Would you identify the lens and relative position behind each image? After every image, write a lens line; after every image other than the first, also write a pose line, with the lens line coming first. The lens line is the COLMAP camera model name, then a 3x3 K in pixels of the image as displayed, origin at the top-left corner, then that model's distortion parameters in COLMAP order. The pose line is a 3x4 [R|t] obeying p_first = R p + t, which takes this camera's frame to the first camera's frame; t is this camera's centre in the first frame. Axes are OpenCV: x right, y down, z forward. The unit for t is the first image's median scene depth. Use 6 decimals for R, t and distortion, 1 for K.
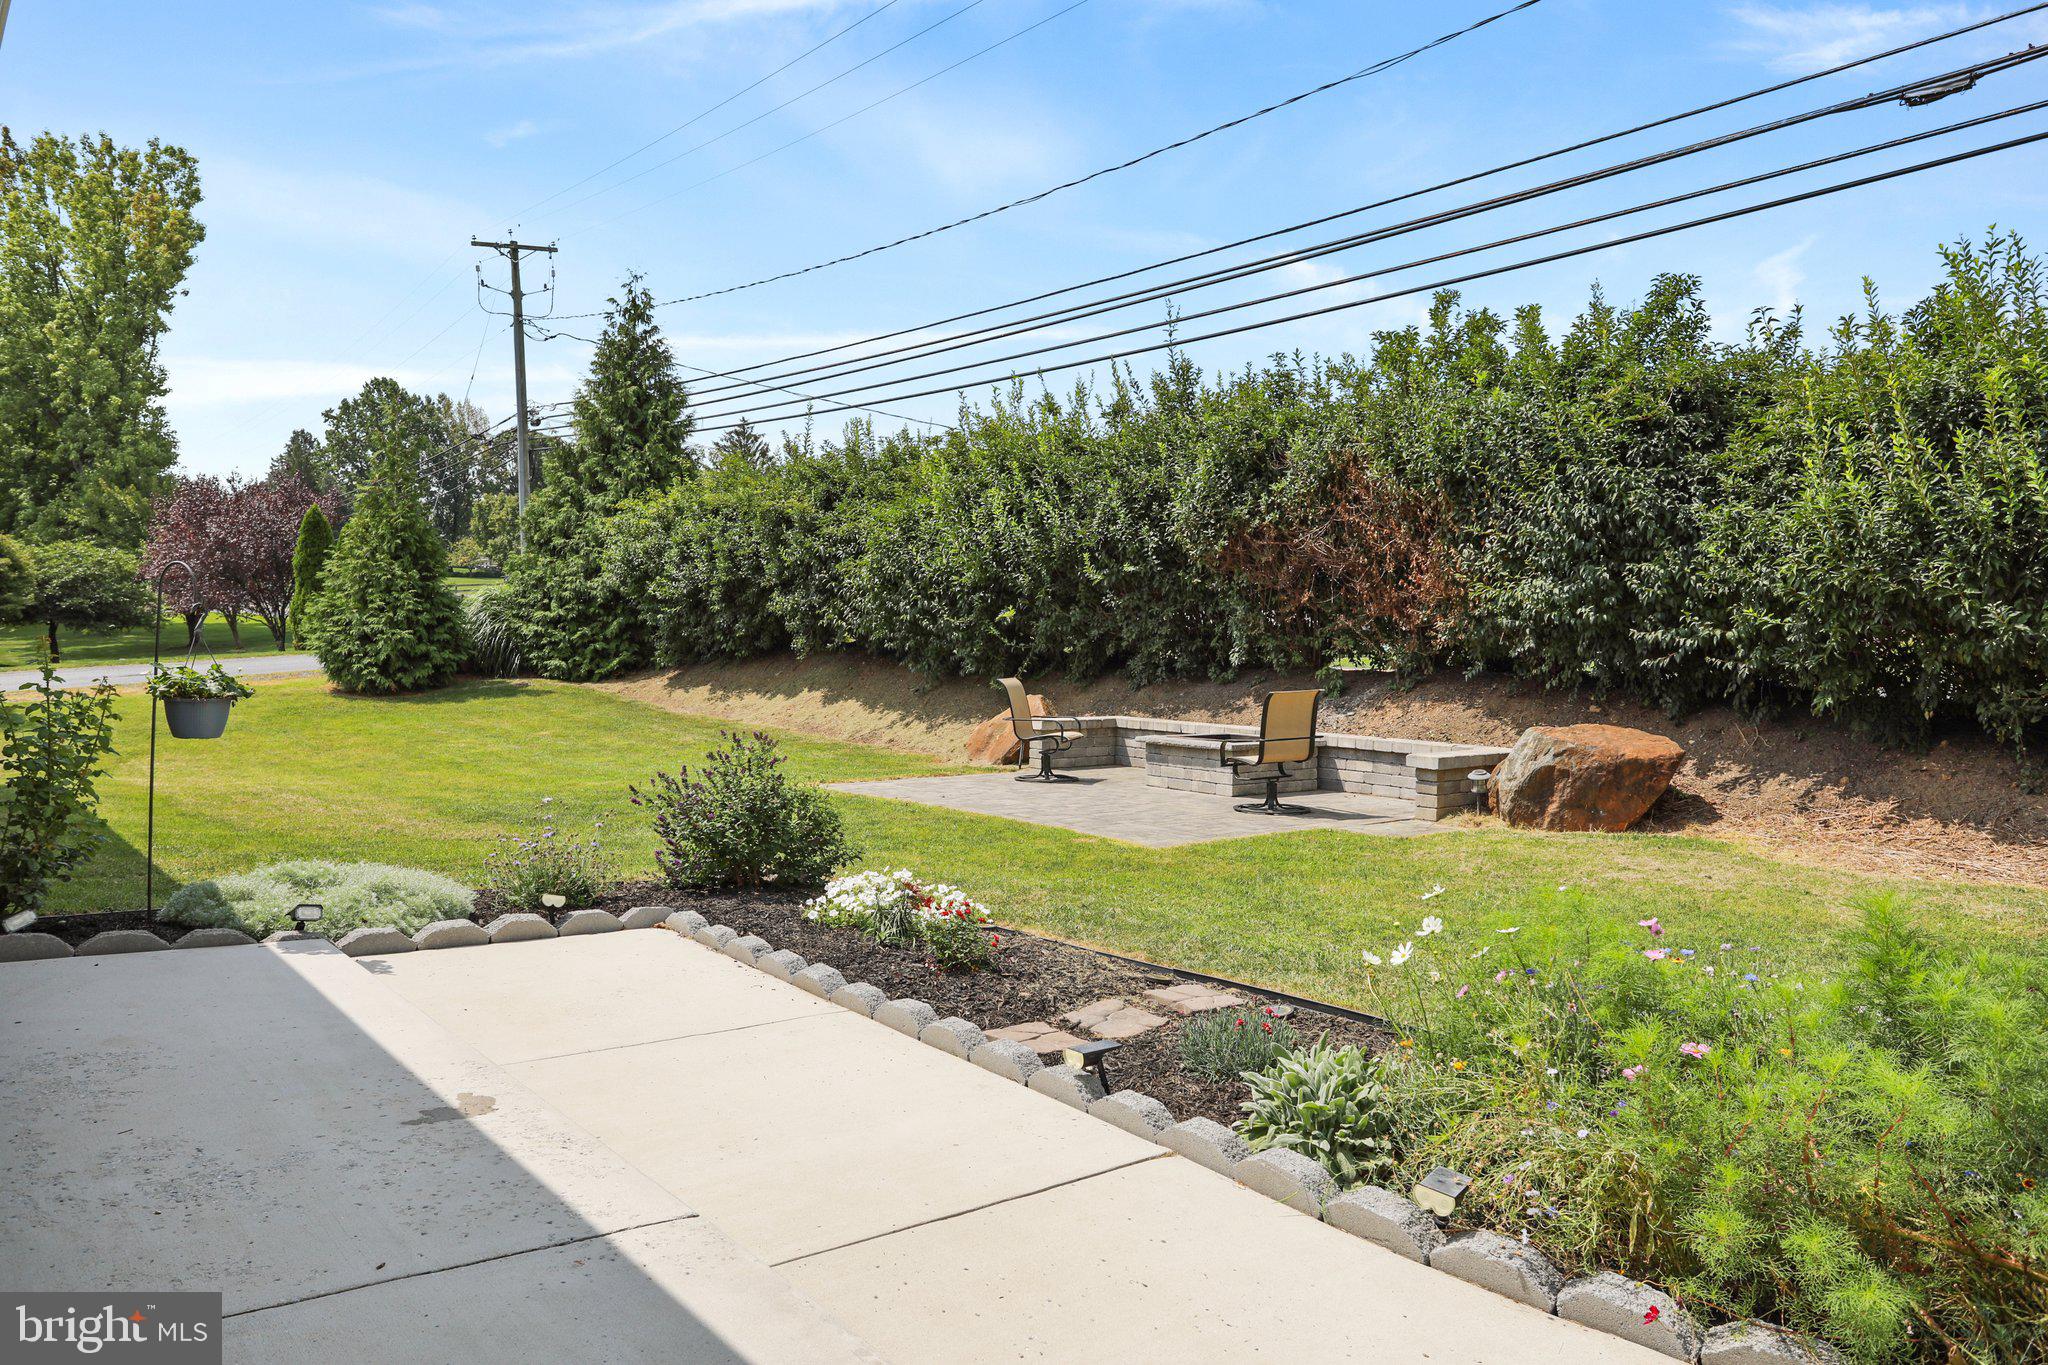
lens RADIAL K [[1406.7, 0, 1024.0], [0, 1406.7, 682.5], [0, 0, 1]] dist [-0.002956, -0.001215]
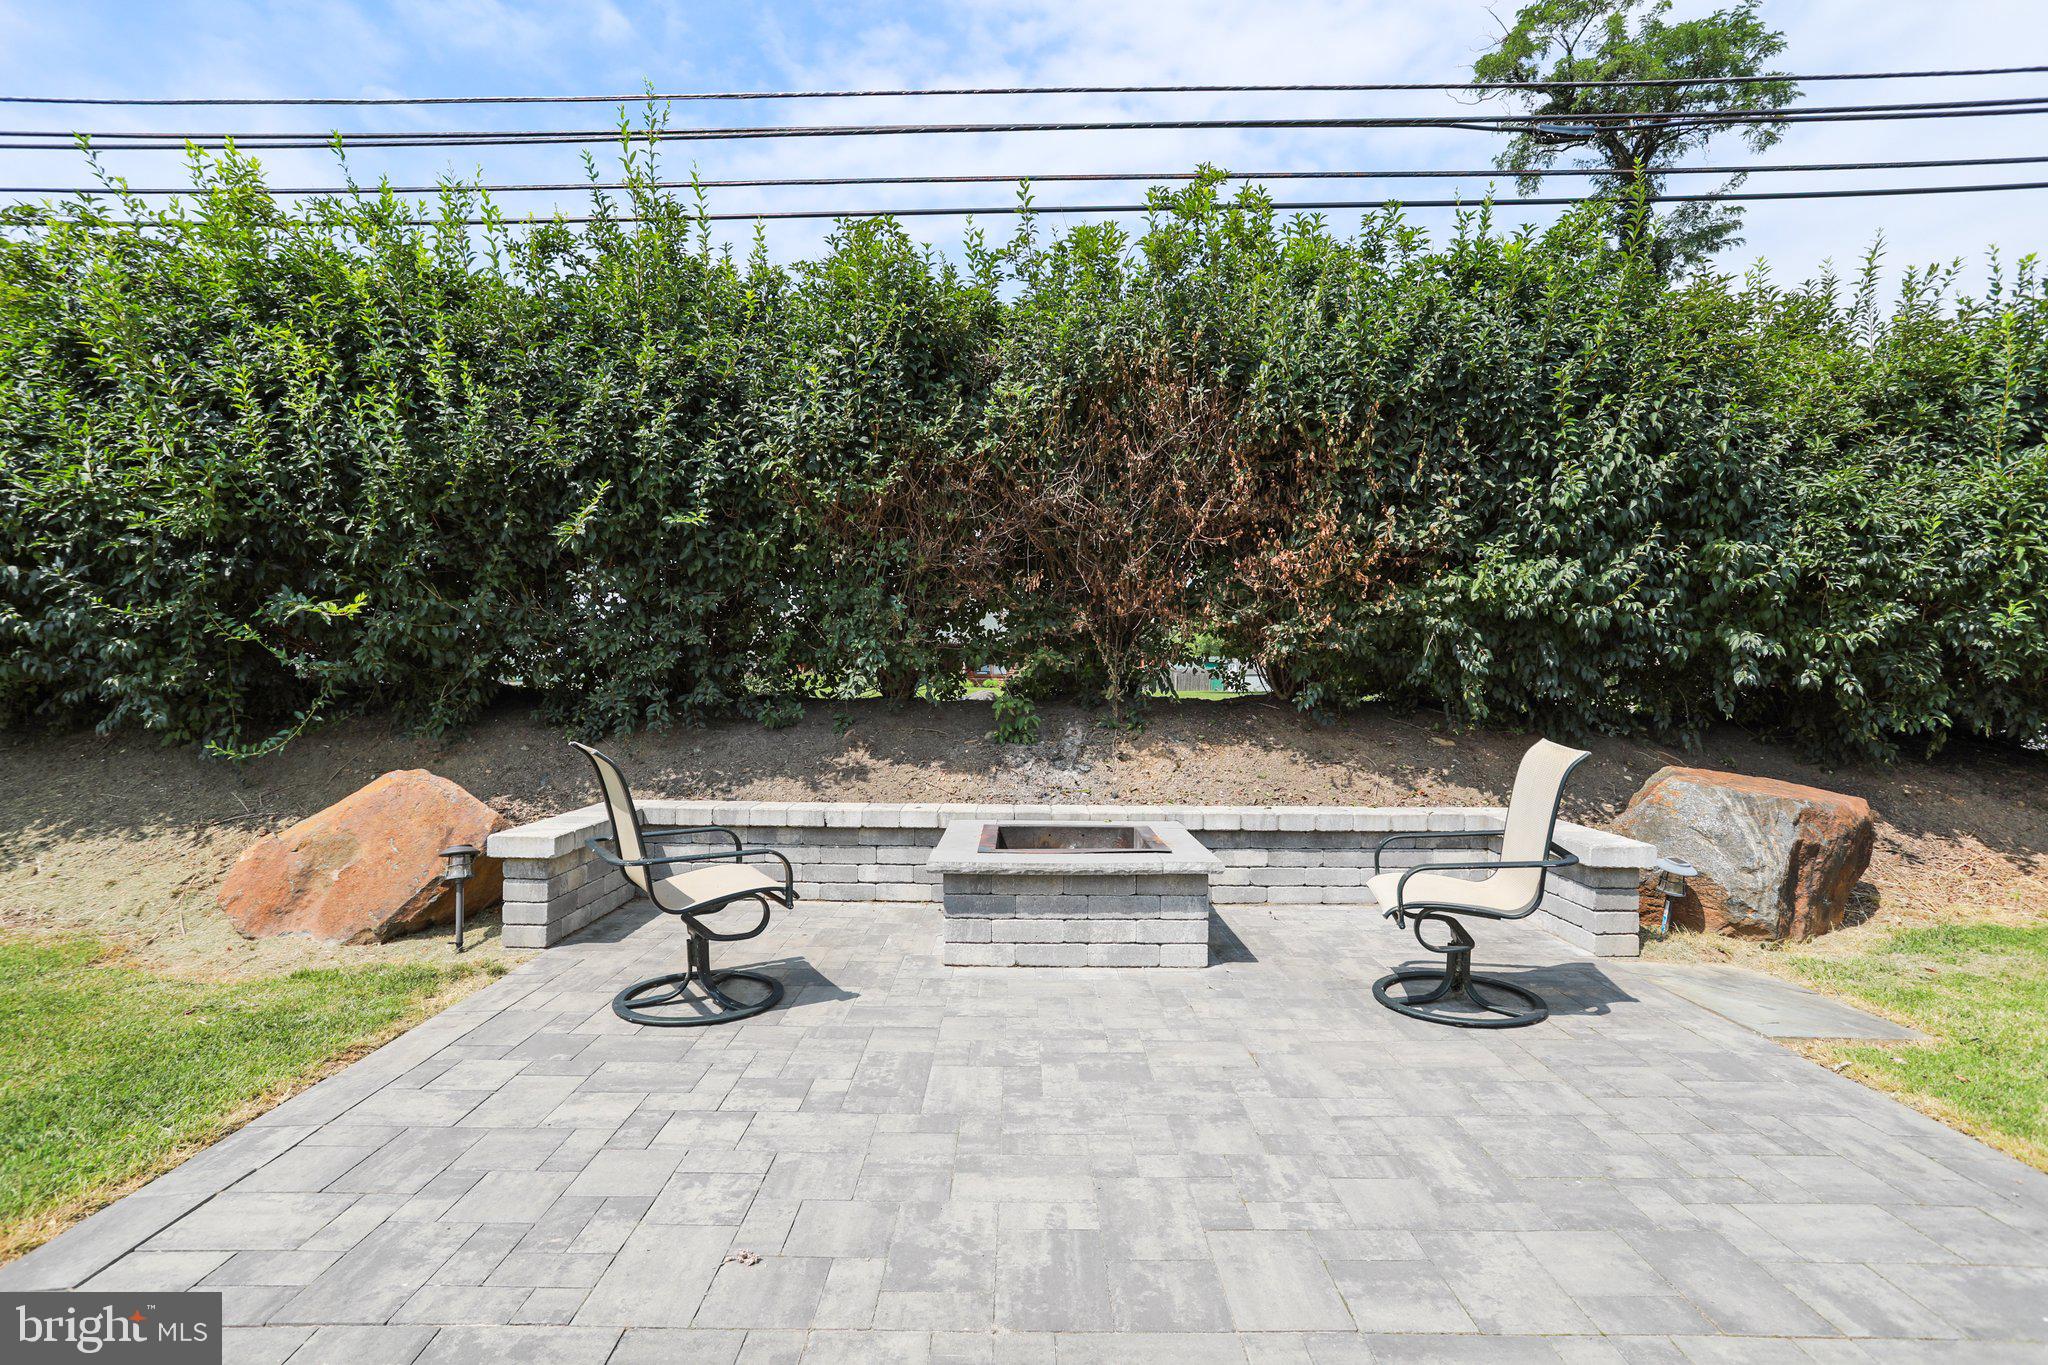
lens RADIAL K [[1003.6, 0, 1010.4], [0, 1003.6, 679.3], [0, 0, 1]] dist [-0.050850, 0.036568]
pose [[0.614681, -0.015167, 0.788630, -0.148667], [0.026216, 0.999656, -0.001207, -0.018600], [-0.788340, 0.021417, 0.614867, 0.727562]]
